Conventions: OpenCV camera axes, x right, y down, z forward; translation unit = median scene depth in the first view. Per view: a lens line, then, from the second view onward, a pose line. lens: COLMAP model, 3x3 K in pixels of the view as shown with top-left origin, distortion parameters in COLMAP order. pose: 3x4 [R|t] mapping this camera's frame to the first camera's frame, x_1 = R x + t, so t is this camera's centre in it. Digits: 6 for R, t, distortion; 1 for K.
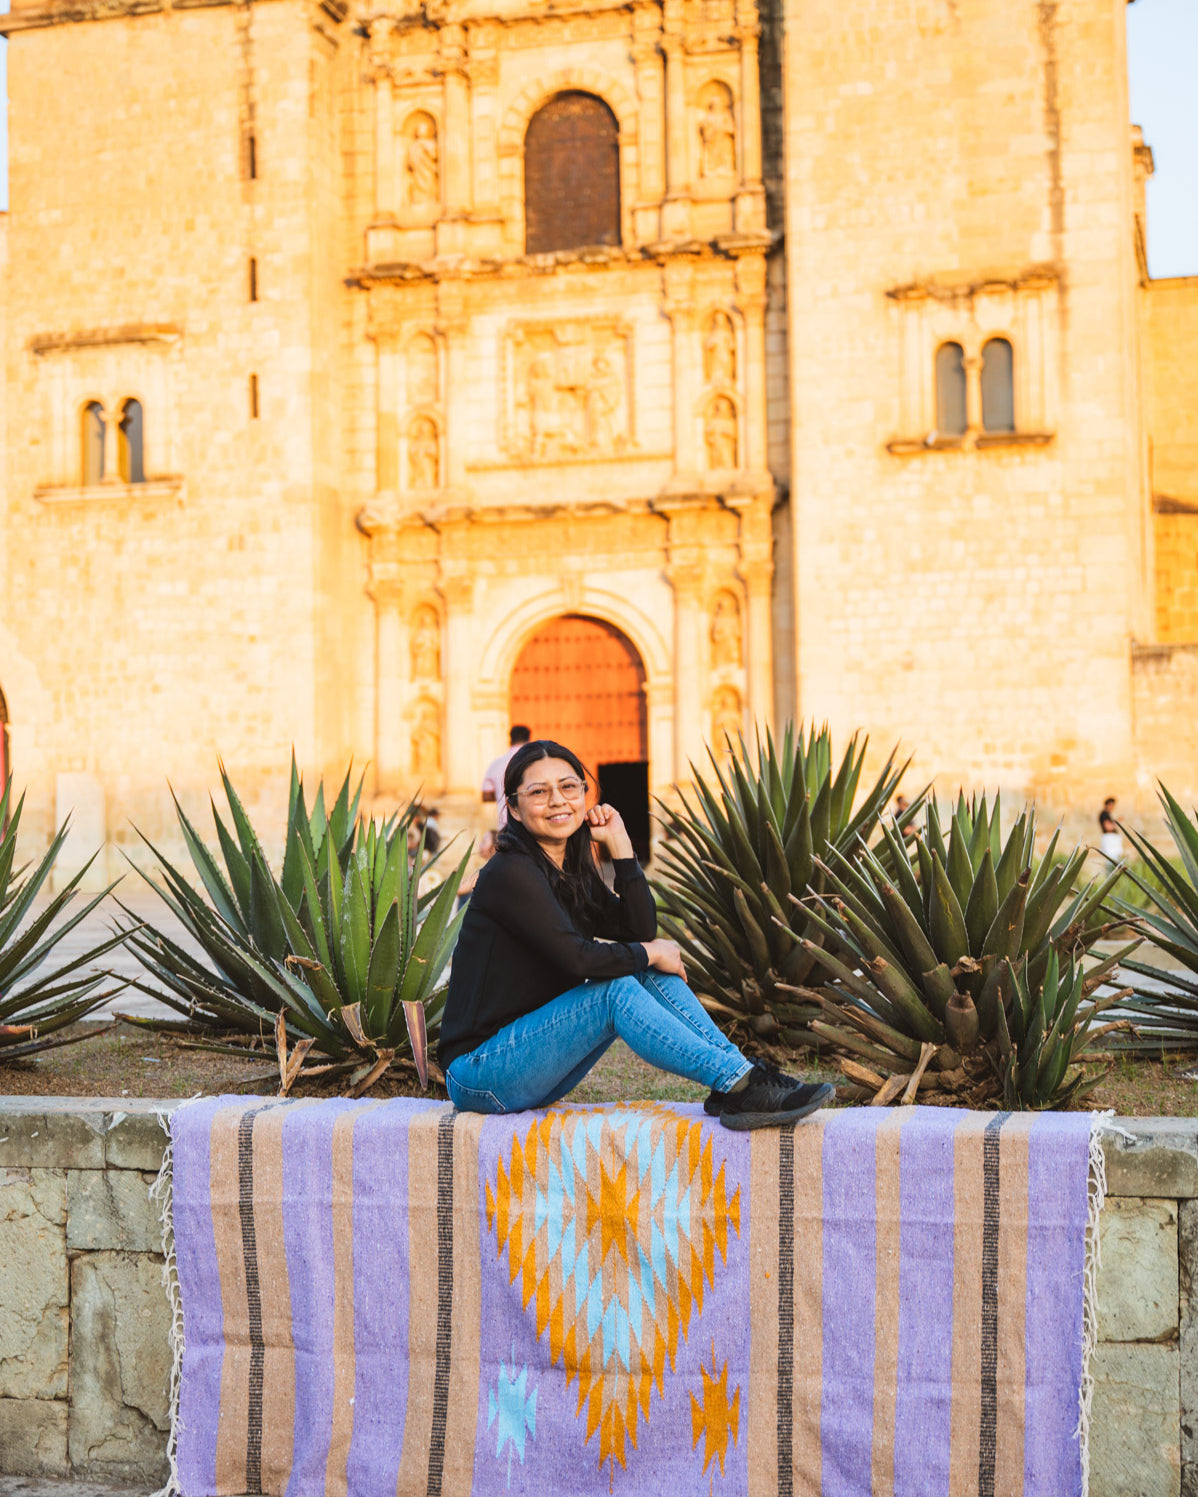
lens RADIAL K [[2229.9, 0, 587.7], [0, 2229.9, 737.7], [0, 0, 1]] dist [-0.000647, 0.000000]
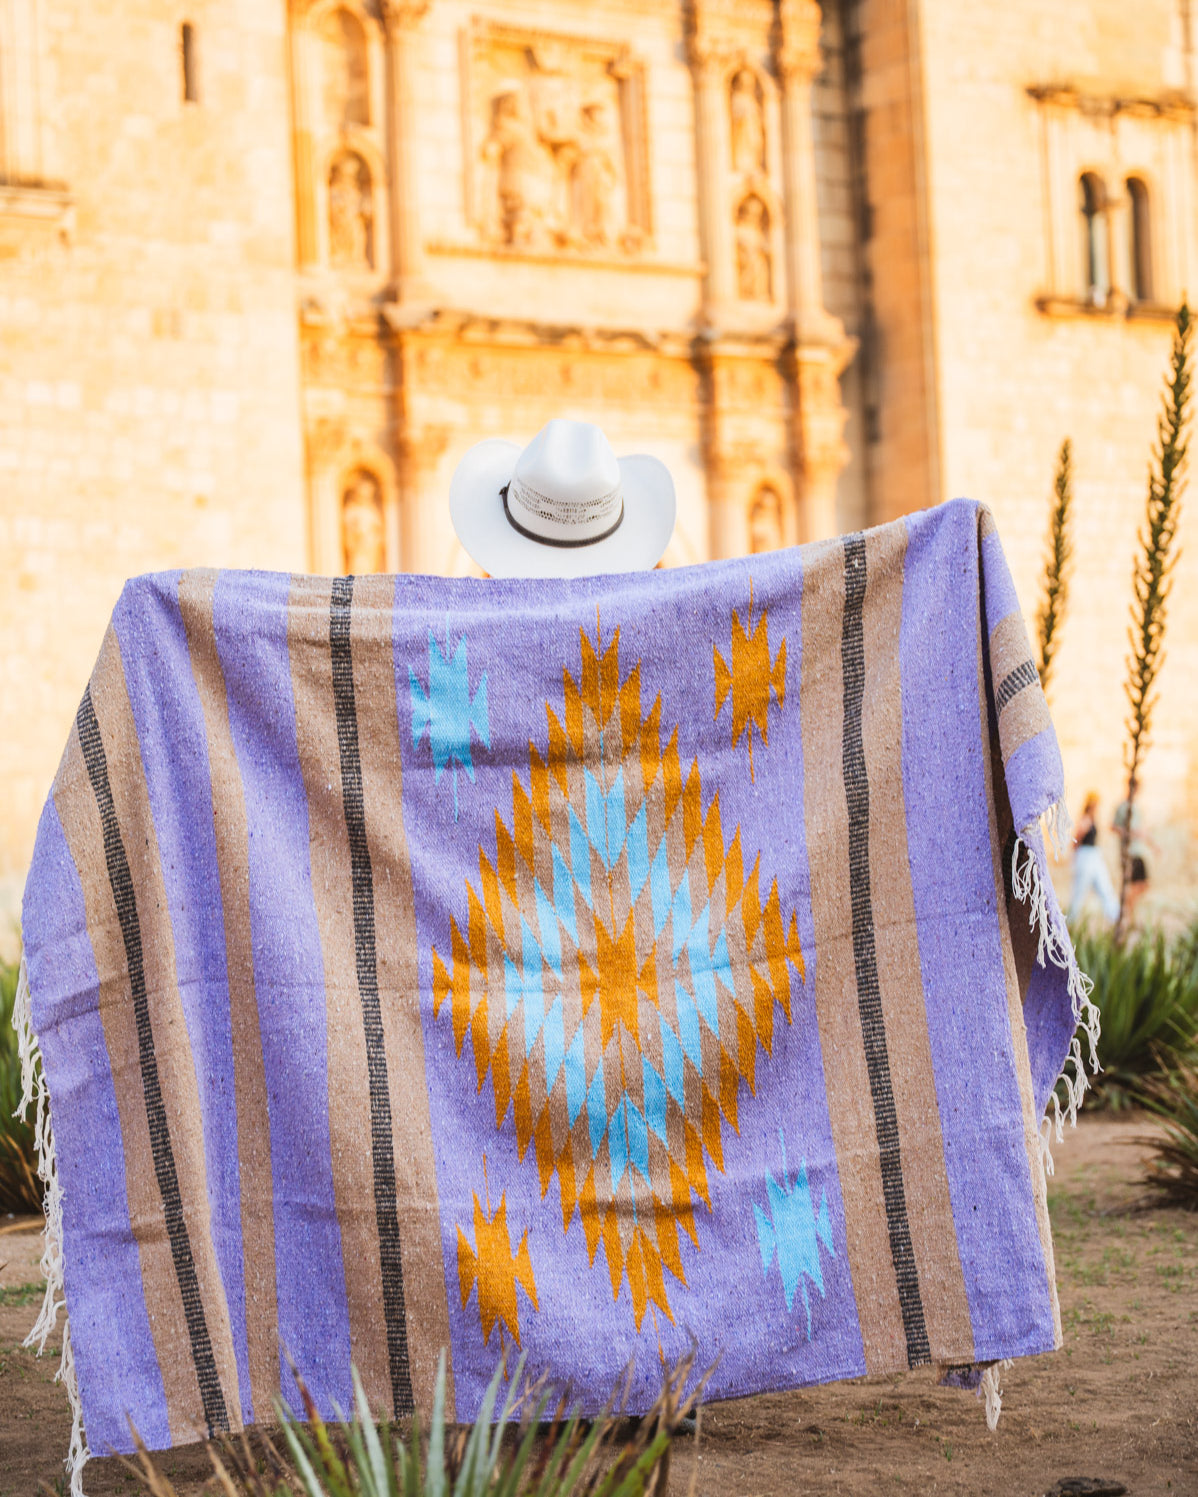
lens RADIAL K [[3217.8, 0, 533.8], [0, 3217.8, 711.3], [0, 0, 1]] dist [0.030121, 0.000000]
pose [[0.634079, 0.029501, 0.772706, -0.708586], [0.001225, 0.999232, -0.039154, 0.038463], [-0.773268, 0.025773, 0.633556, 0.435097]]
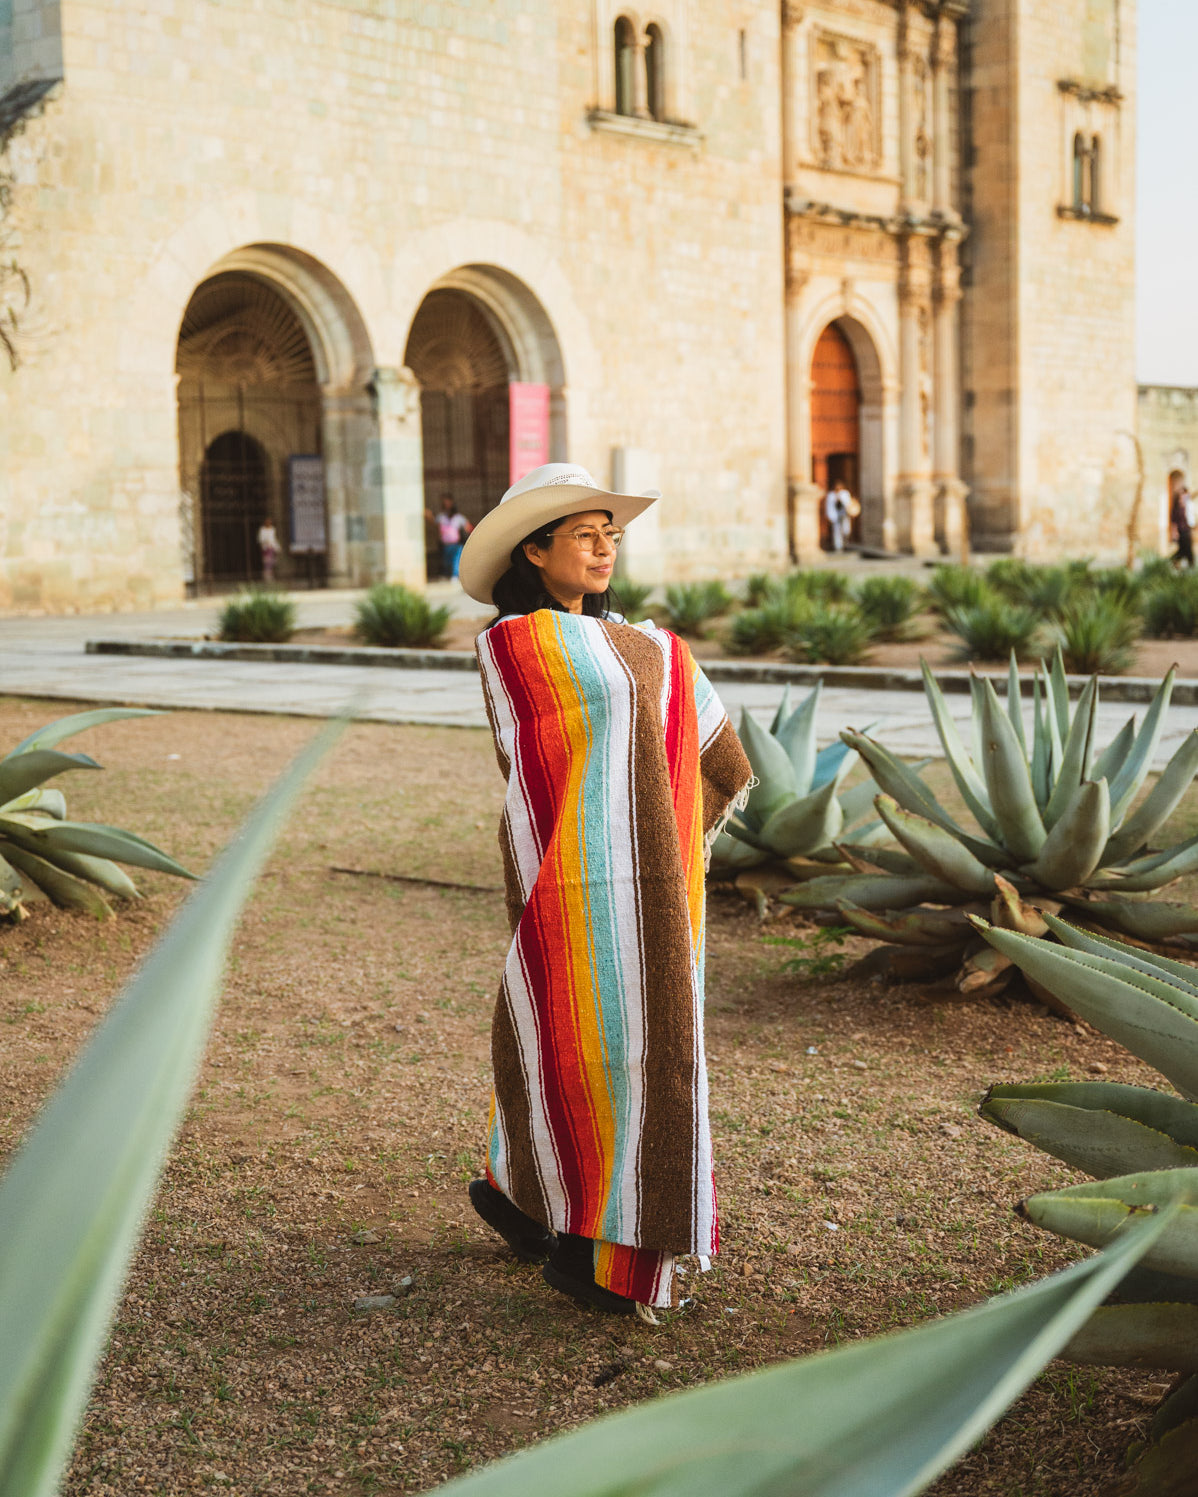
lens RADIAL K [[2348.5, 0, 619.8], [0, 2348.5, 777.1], [0, 0, 1]] dist [0.029093, 0.000000]
pose [[0.378864, -0.094103, 0.920656, -1.124772], [-0.020801, 0.993700, 0.110129, 0.043649], [-0.925219, -0.060875, 0.374519, 0.655921]]
